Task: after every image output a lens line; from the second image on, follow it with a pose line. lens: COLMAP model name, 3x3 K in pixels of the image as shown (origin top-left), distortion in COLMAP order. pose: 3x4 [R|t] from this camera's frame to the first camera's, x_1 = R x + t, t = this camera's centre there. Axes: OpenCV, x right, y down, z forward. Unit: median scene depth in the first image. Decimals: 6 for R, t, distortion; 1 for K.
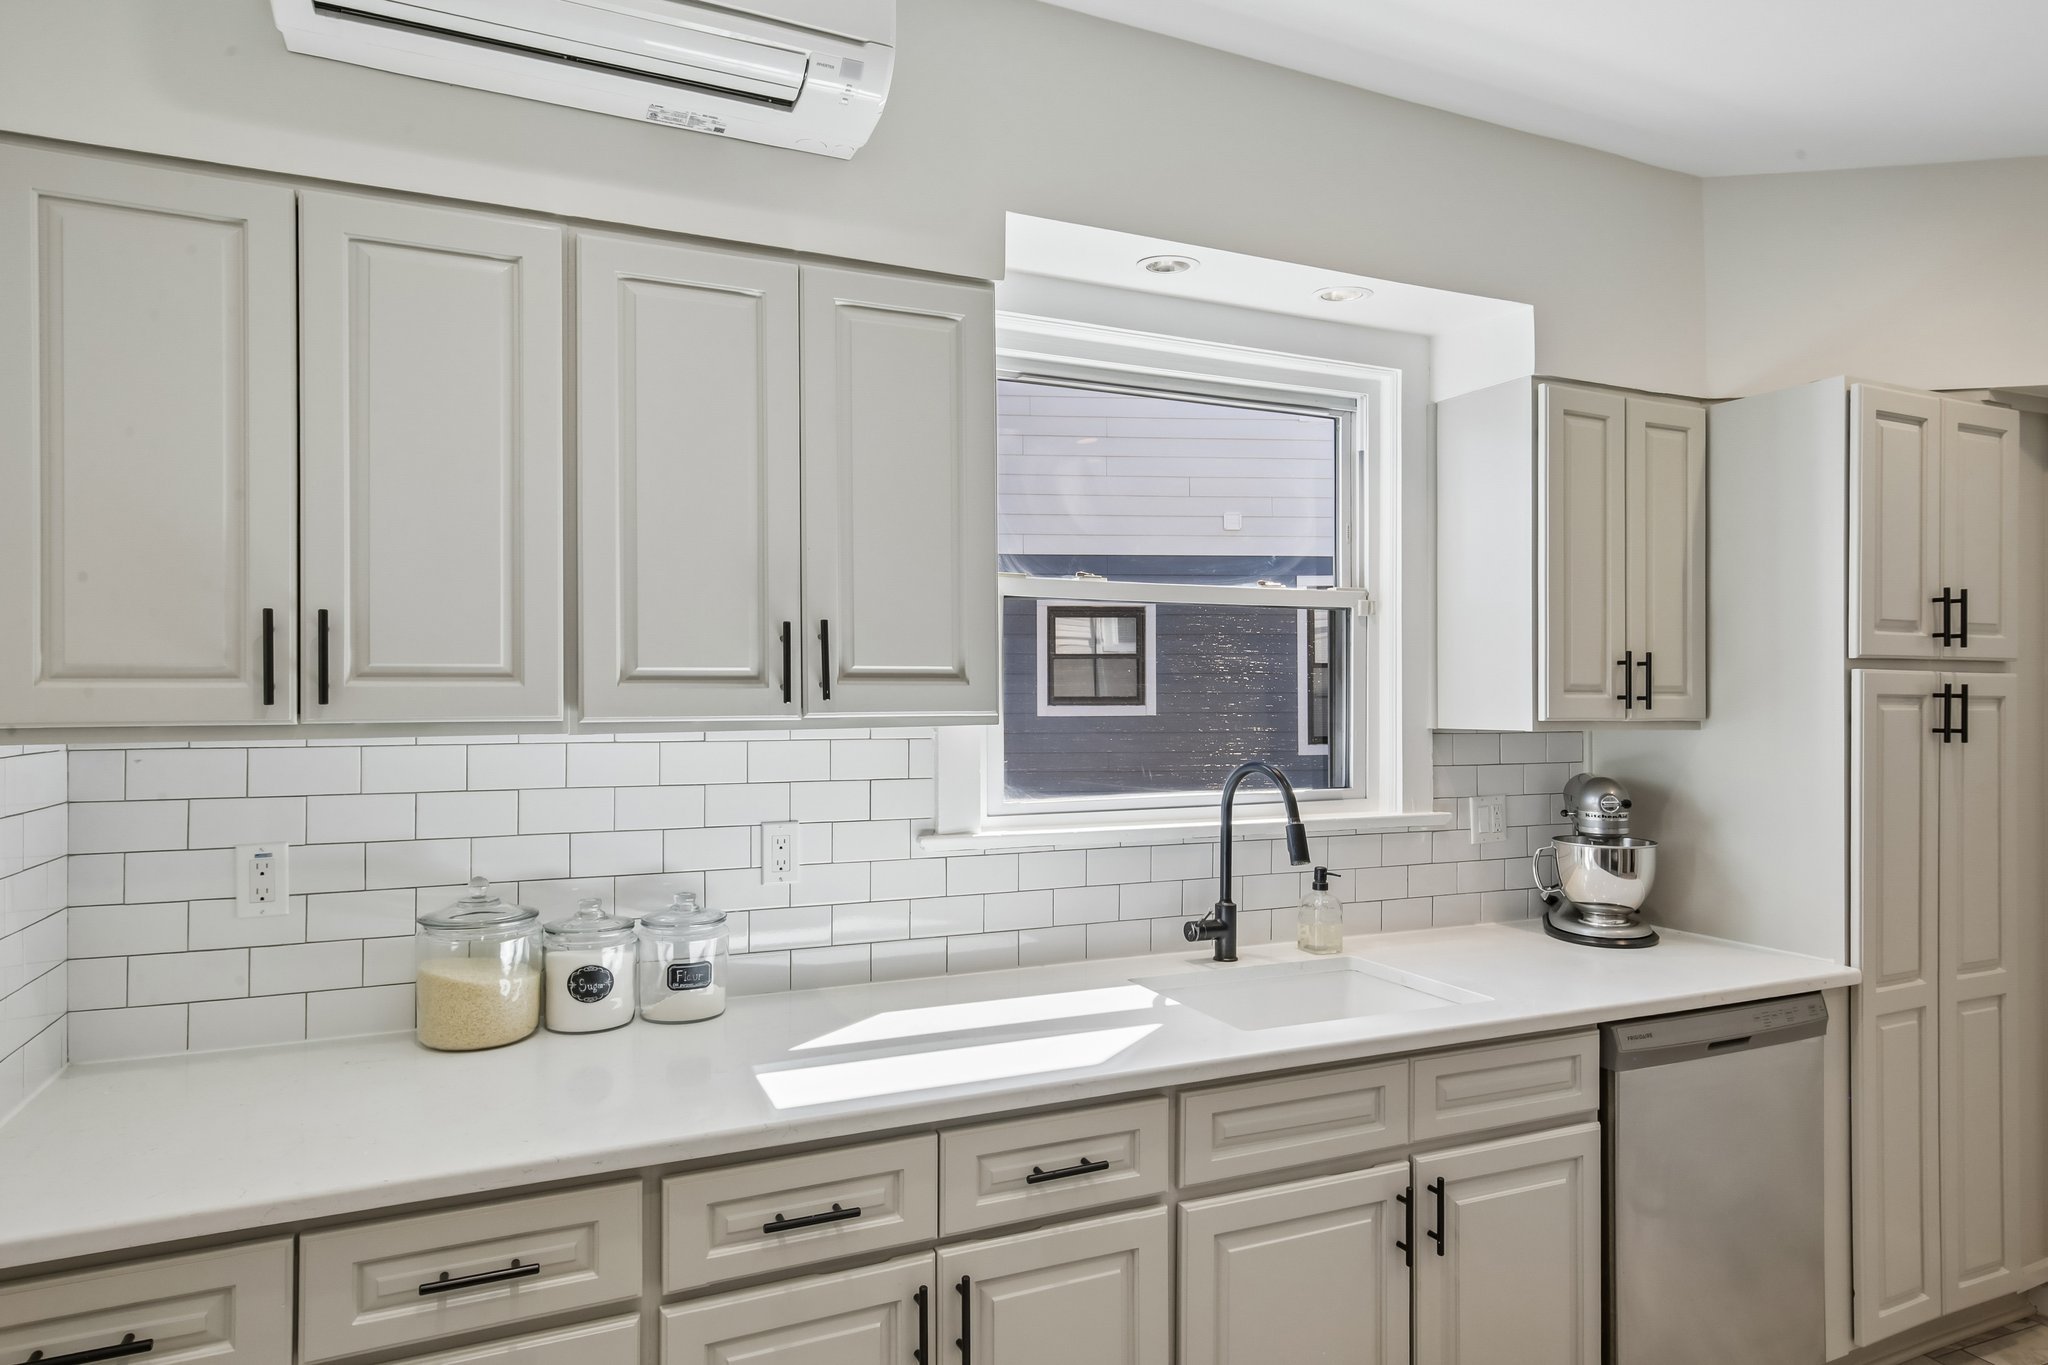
lens RADIAL K [[1212.7, 0, 1030.2], [0, 1212.7, 661.5], [0, 0, 1]] dist [0.002040, 0.014940]
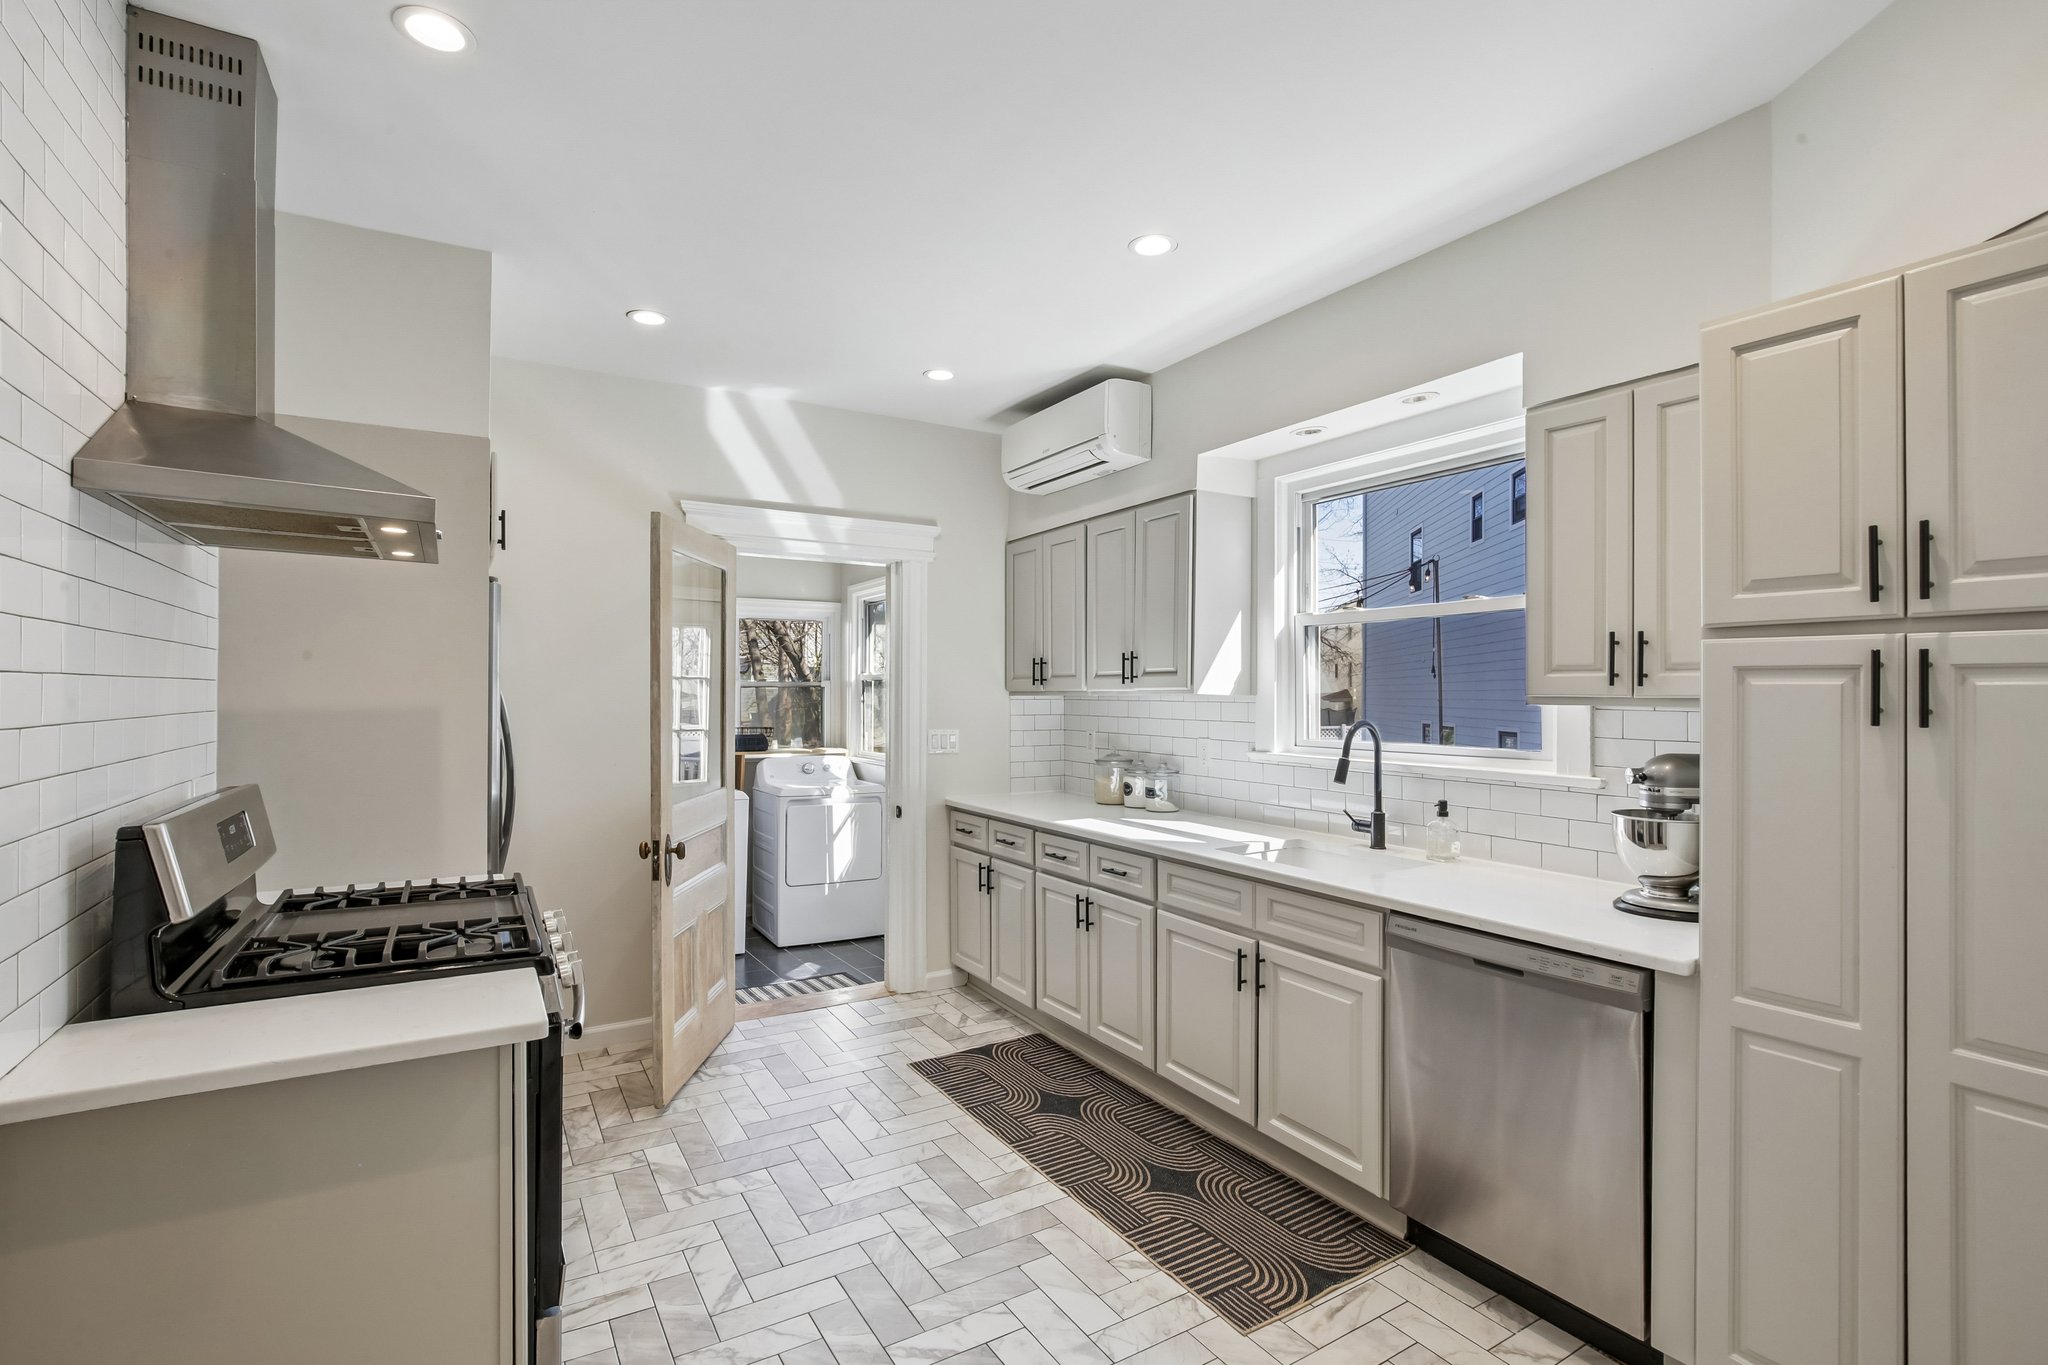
lens RADIAL K [[953.0, 0, 1020.2], [0, 953.0, 659.8], [0, 0, 1]] dist [-0.000600, 0.000181]
pose [[0.115336, -0.034370, -0.992732, 1.321841], [0.025198, 0.999181, -0.031666, 0.030330], [0.993007, -0.021363, 0.116107, 0.401707]]
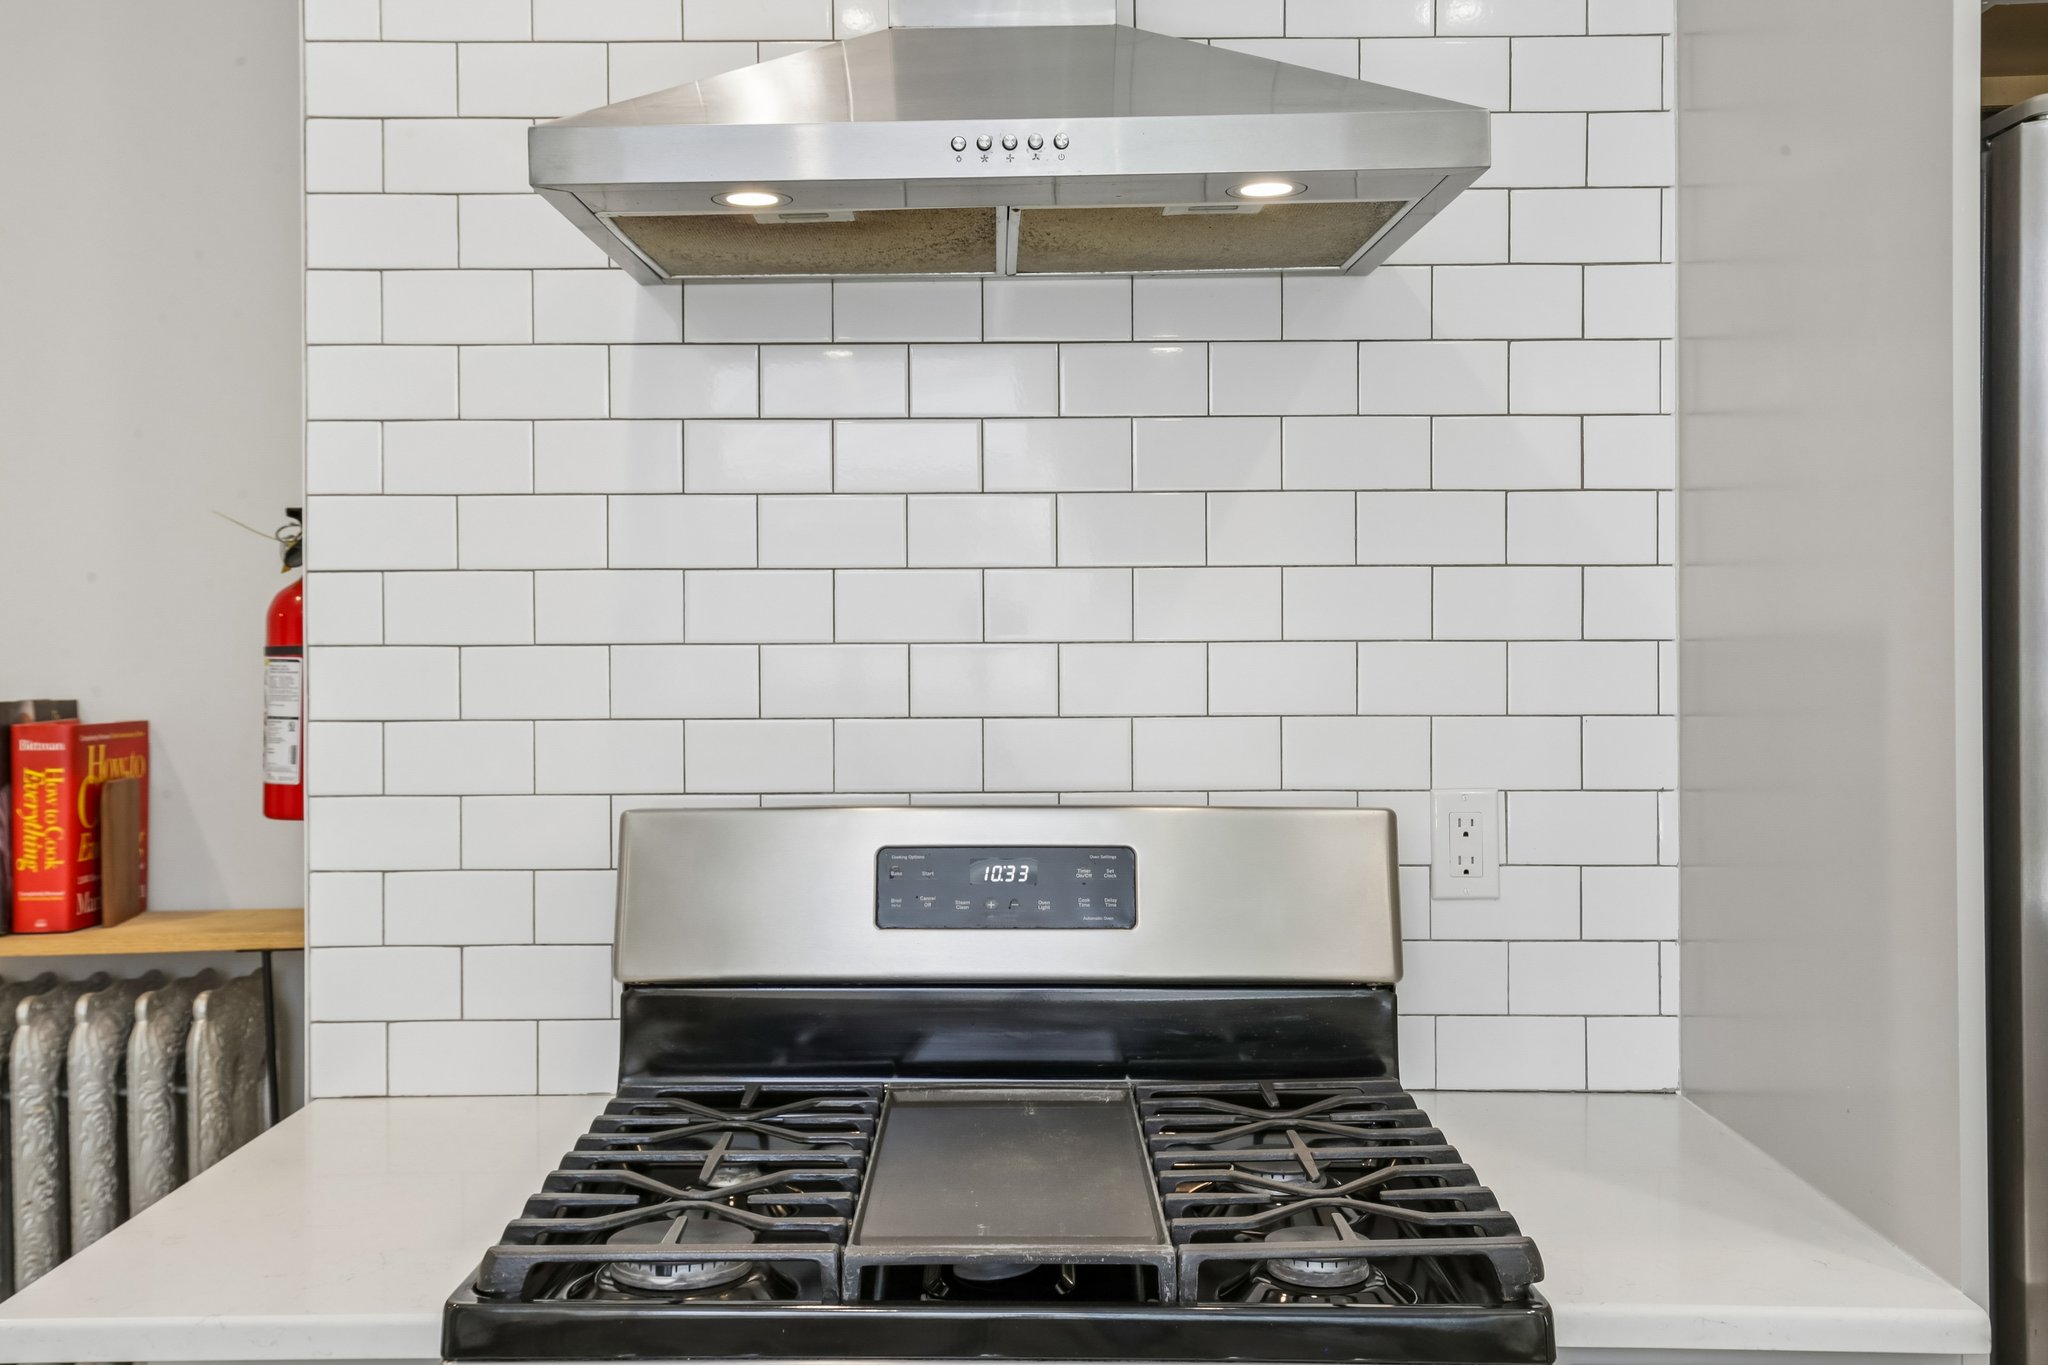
lens RADIAL K [[1945.5, 0, 1023.5], [0, 1945.5, 655.9], [0, 0, 1]] dist [0.041541, 0.000193]
pose [[-0.910643, 0.000445, 0.413193, 0.208841], [-0.008342, 0.999776, -0.019462, 0.054605], [-0.413109, -0.021169, -0.910436, 0.544437]]
